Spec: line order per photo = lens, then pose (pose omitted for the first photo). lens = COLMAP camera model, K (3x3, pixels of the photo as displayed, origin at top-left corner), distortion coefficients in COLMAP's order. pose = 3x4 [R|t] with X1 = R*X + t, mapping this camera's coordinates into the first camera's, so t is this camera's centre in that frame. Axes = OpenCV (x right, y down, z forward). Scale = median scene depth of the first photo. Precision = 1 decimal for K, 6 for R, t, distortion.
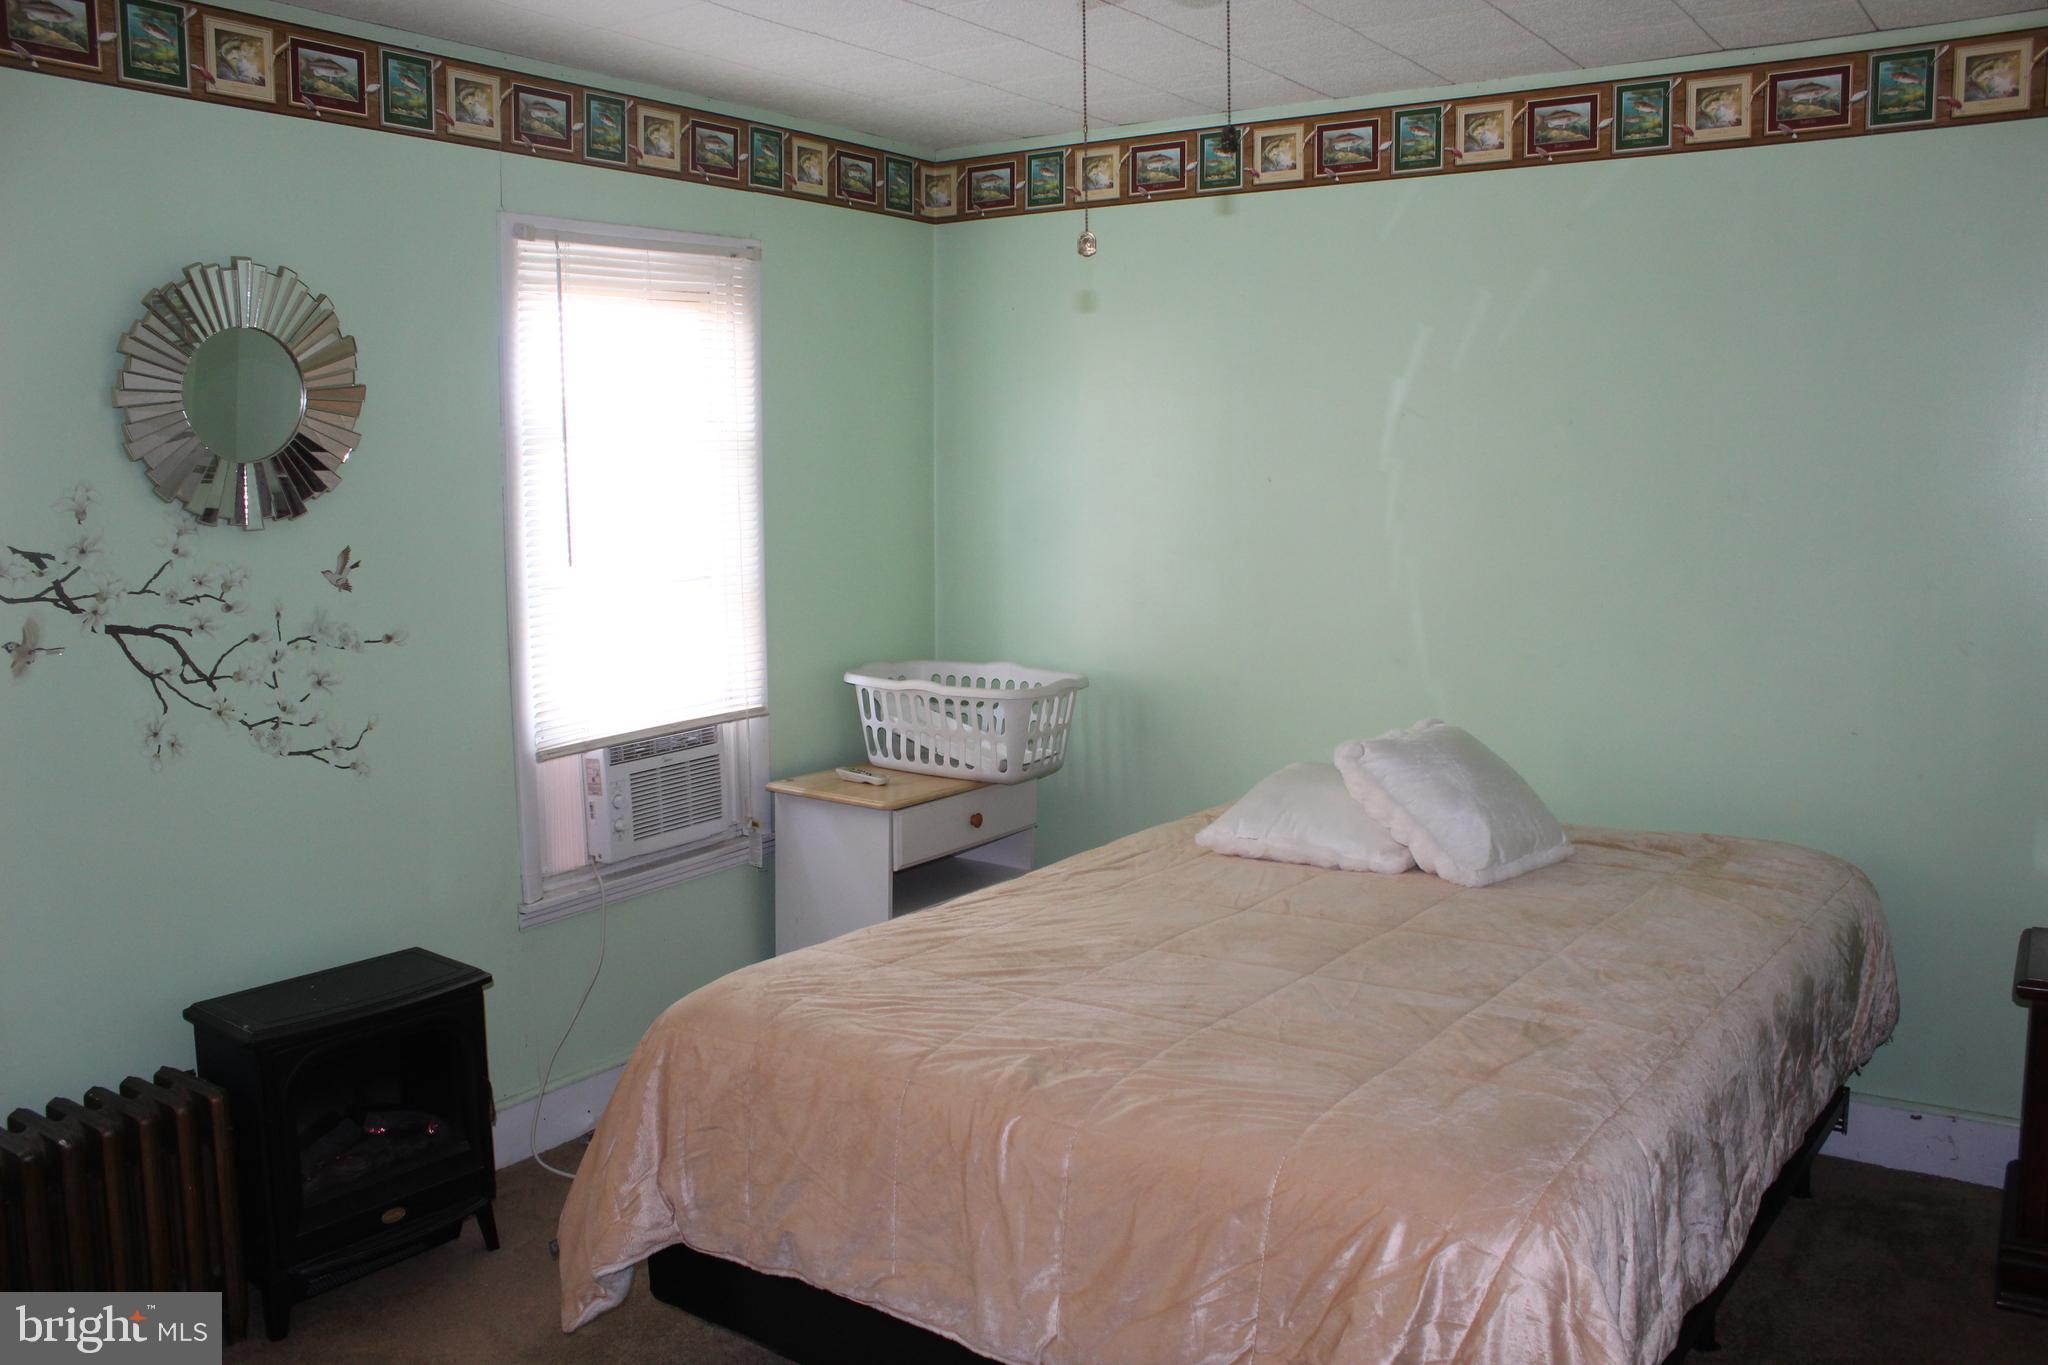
lens RADIAL K [[1698.7, 0, 1024.0], [0, 1698.7, 682.5], [0, 0, 1]] dist [-0.132174, 0.095117]
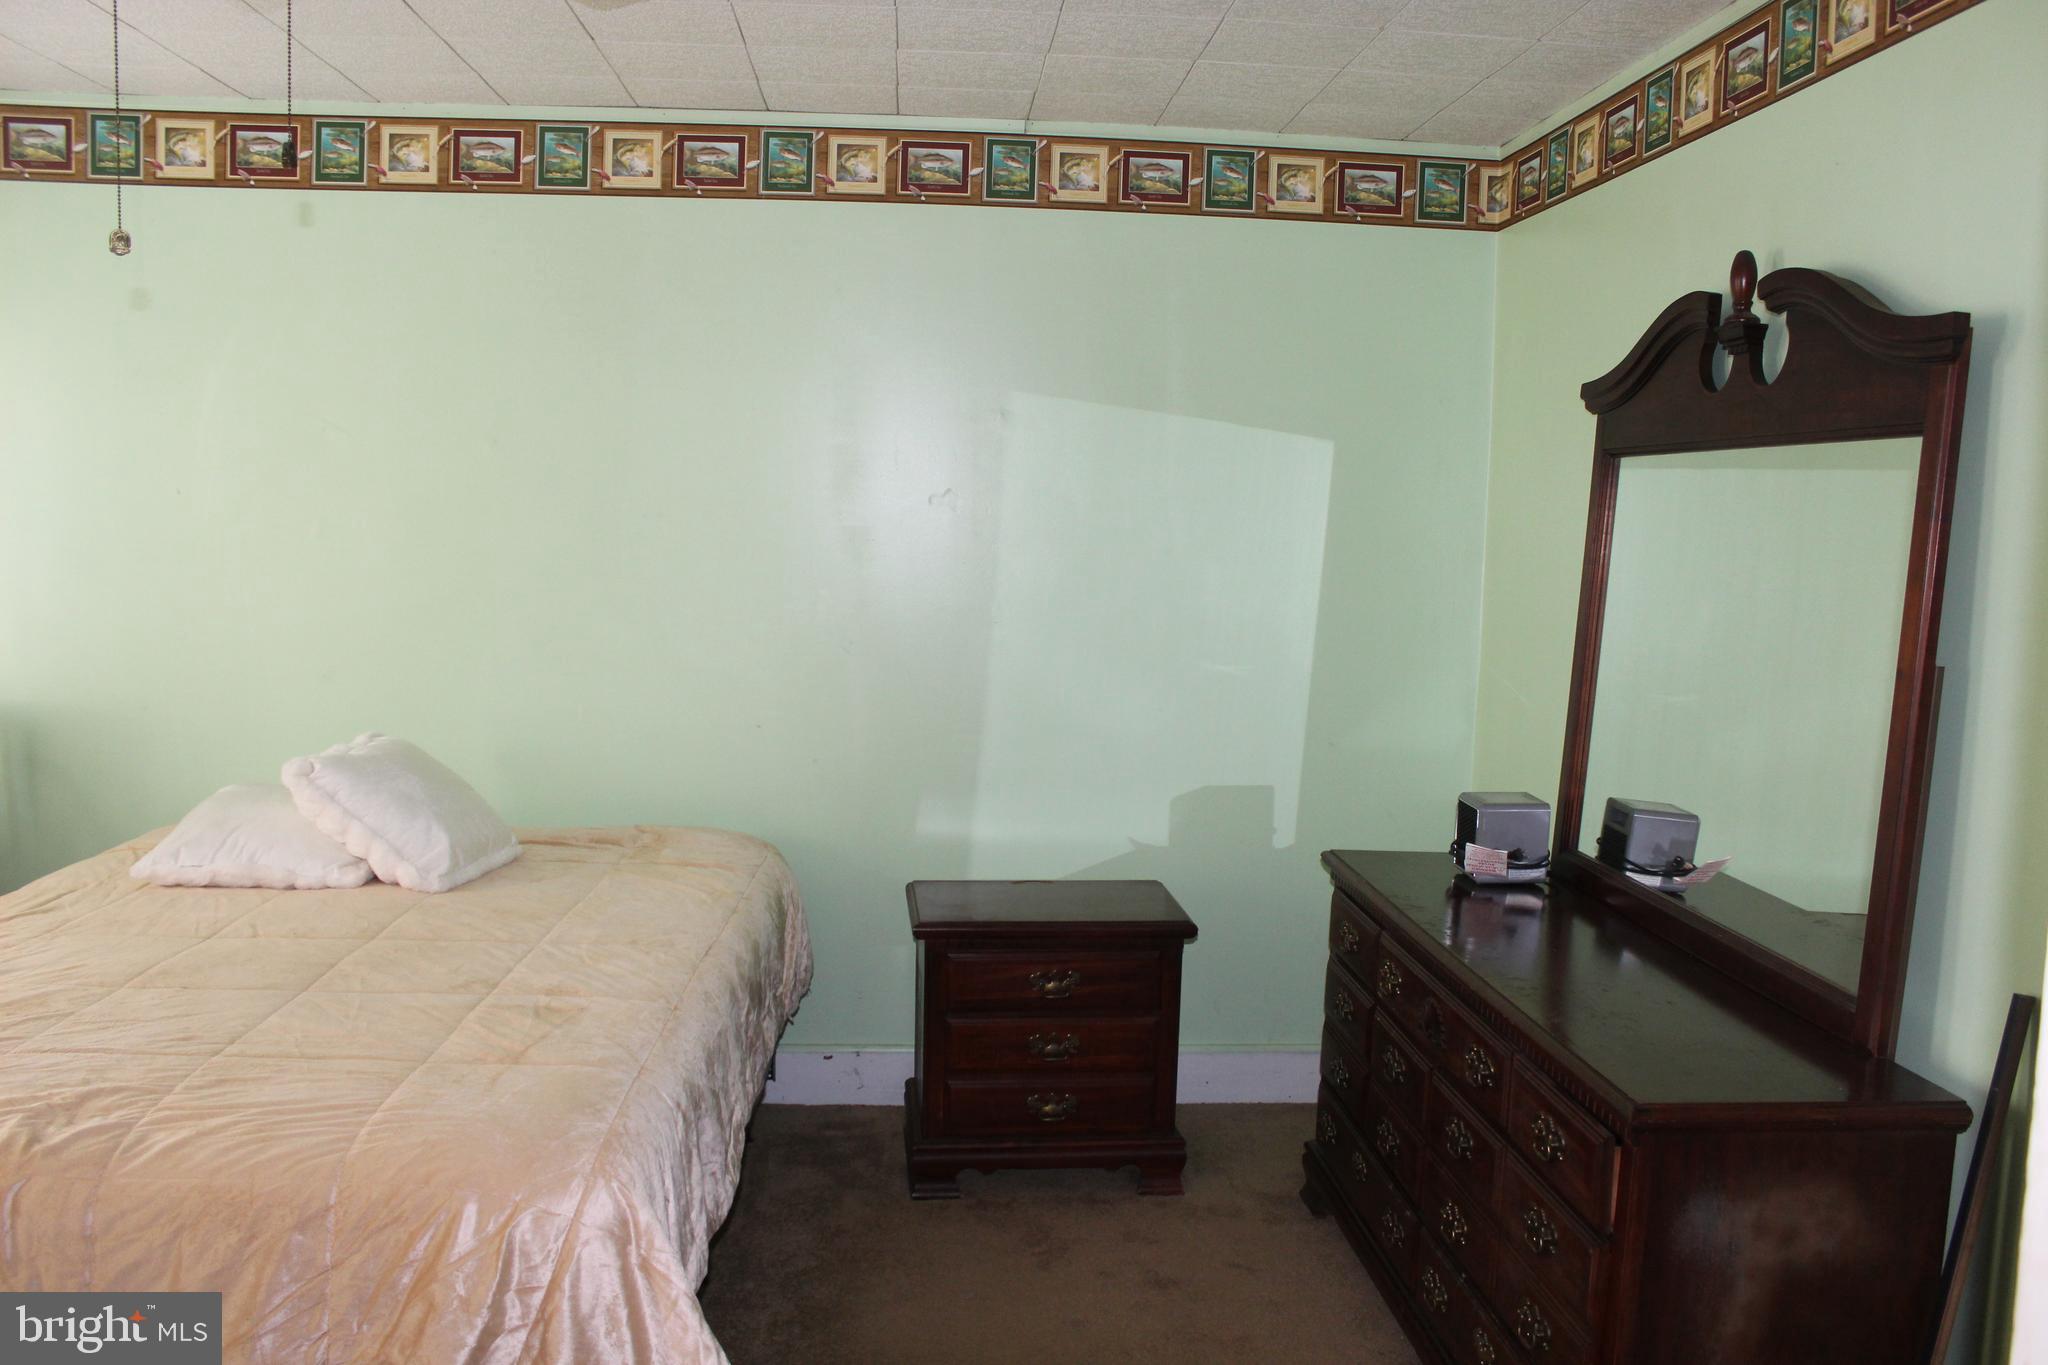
lens RADIAL K [[1701.8, 0, 1024.0], [0, 1701.8, 682.5], [0, 0, 1]] dist [-0.174267, 0.149941]
pose [[0.784144, -0.033504, 0.619674, -0.102325], [0.040176, 0.999188, 0.003184, 0.006953], [-0.619278, 0.022400, 0.784853, -0.024778]]
